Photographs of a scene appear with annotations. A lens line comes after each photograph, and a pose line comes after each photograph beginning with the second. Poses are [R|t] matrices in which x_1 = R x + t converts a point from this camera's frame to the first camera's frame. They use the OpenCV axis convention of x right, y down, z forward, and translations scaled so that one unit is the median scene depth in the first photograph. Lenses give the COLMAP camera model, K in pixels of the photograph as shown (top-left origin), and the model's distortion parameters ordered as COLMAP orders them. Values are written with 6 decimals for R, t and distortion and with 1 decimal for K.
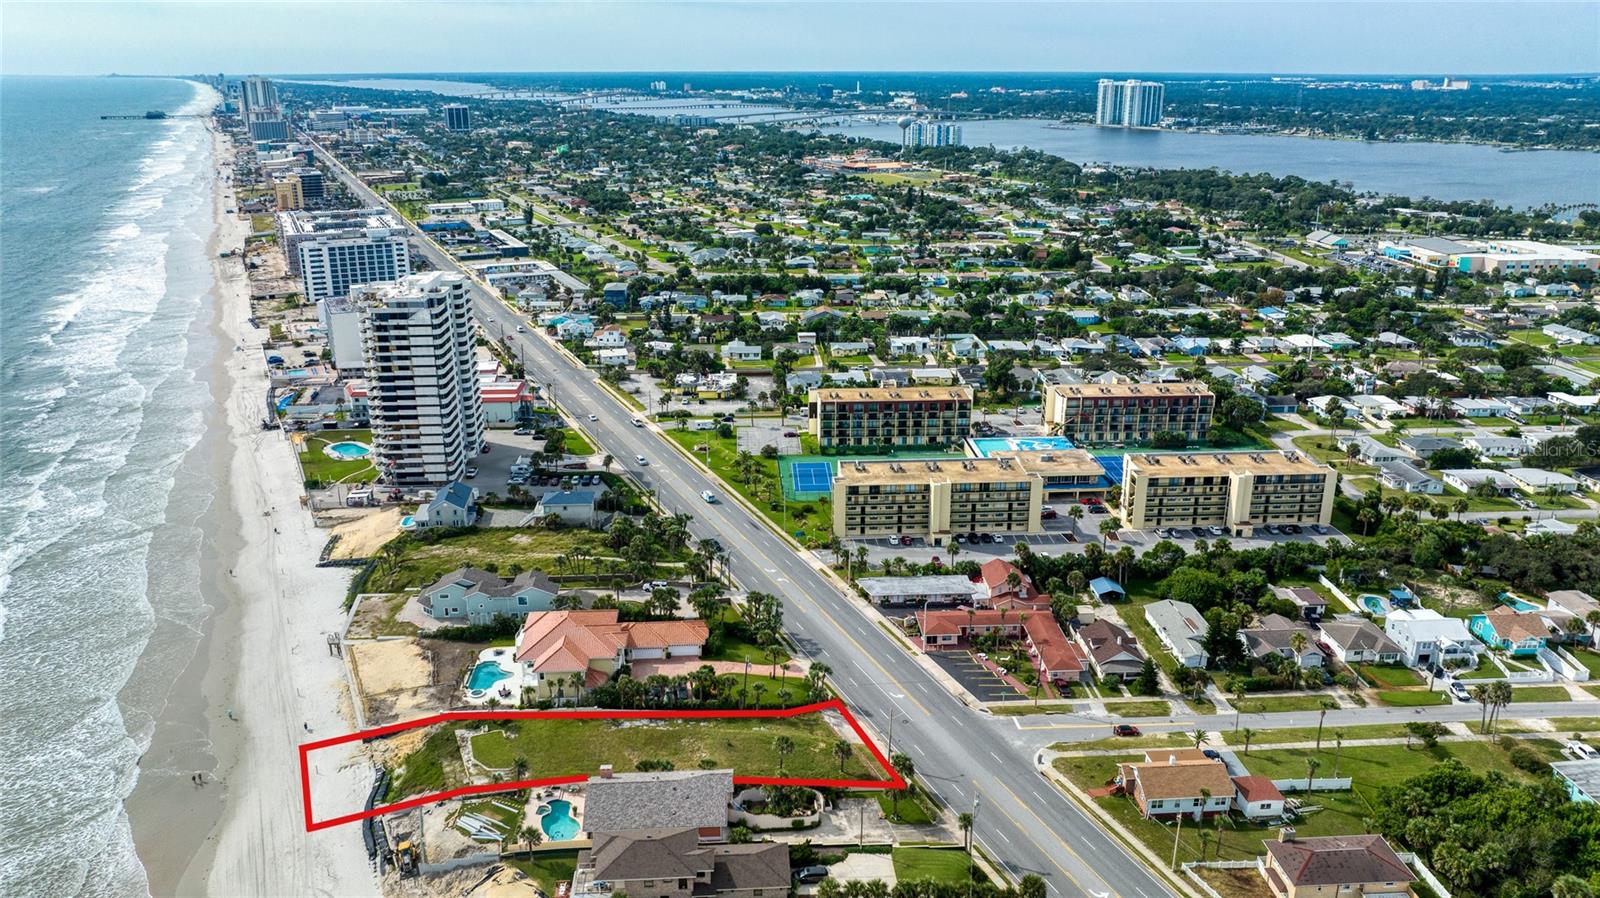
lens RADIAL K [[1167.1, 0, 800.0], [0, 1167.1, 449.0], [0, 0, 1]] dist [-0.022301, -0.004352]
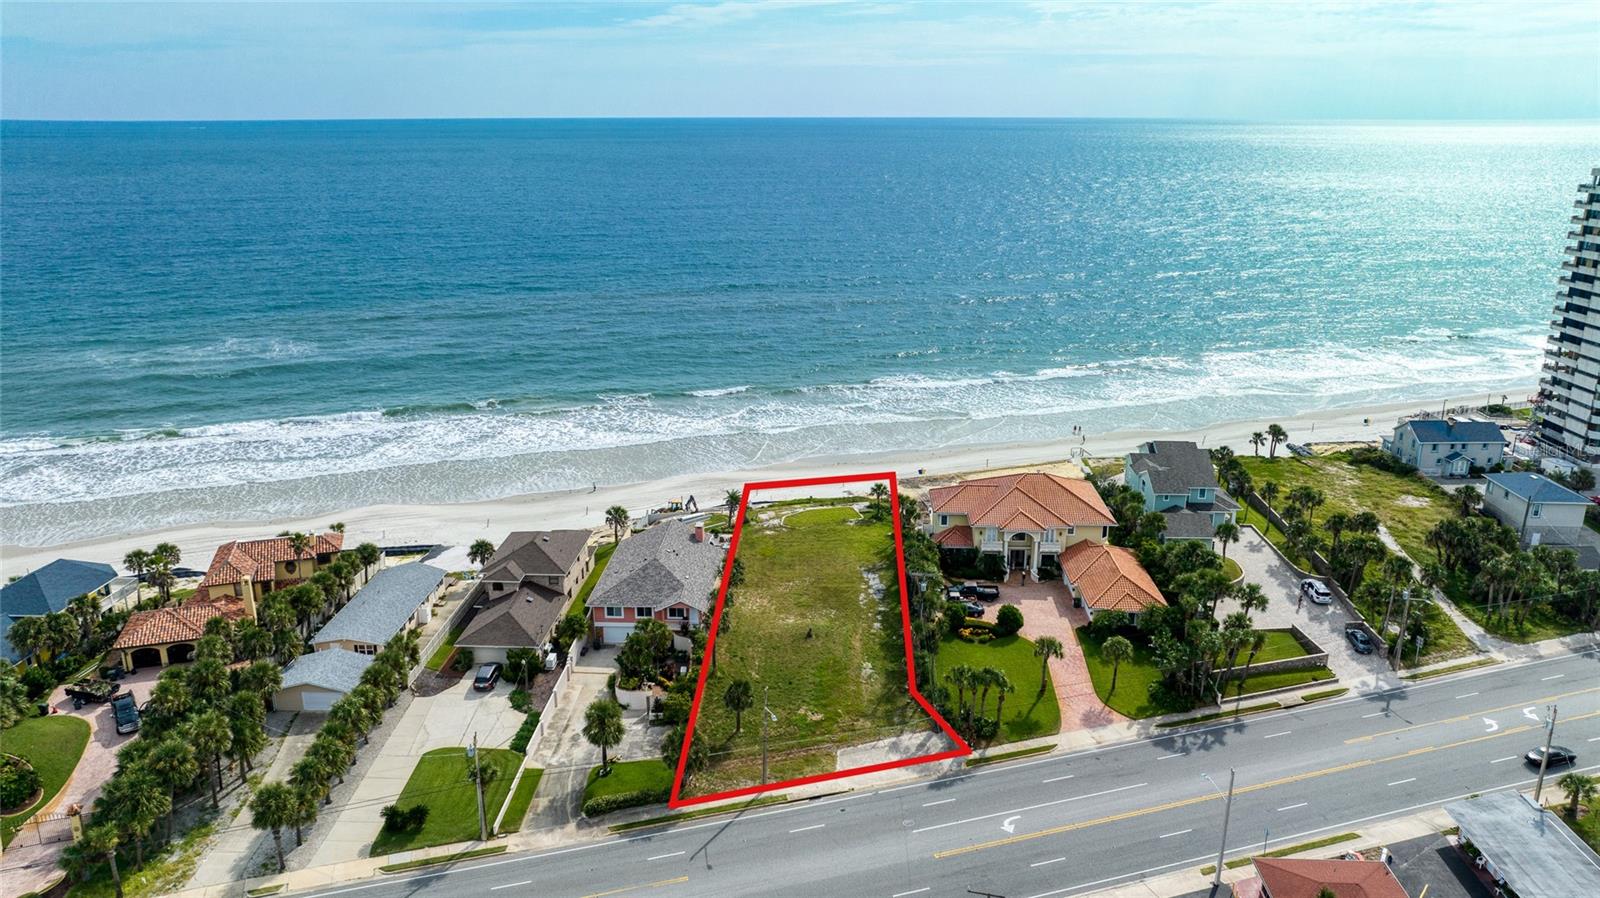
lens RADIAL K [[1146.1, 0, 800.0], [0, 1146.1, 449.0], [0, 0, 1]] dist [-0.013141, -0.004708]
pose [[-0.106383, 0.284245, -0.952831, 0.450206], [-0.312586, 0.900125, 0.303422, -0.038646], [0.943914, 0.330120, -0.006907, 0.789369]]
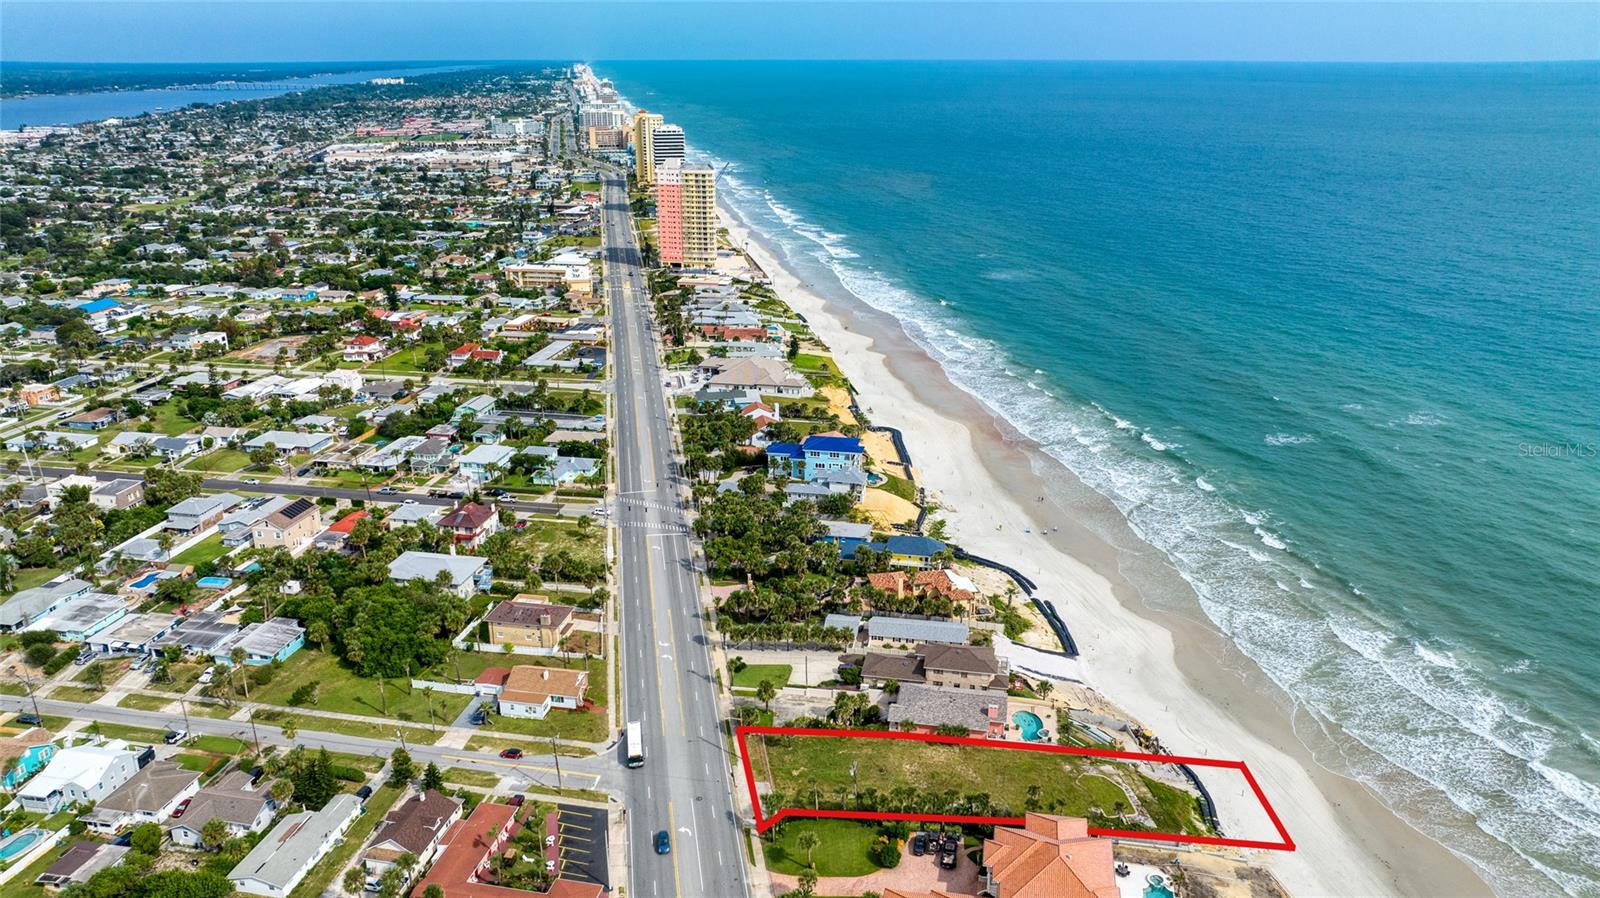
lens RADIAL K [[1146.1, 0, 800.0], [0, 1146.1, 449.0], [0, 0, 1]] dist [-0.013141, -0.004708]
pose [[-0.966825, -0.079543, 0.242740, -0.179763], [0.084735, 0.796603, 0.598534, -0.505622], [-0.240976, 0.599247, -0.763436, 1.346695]]
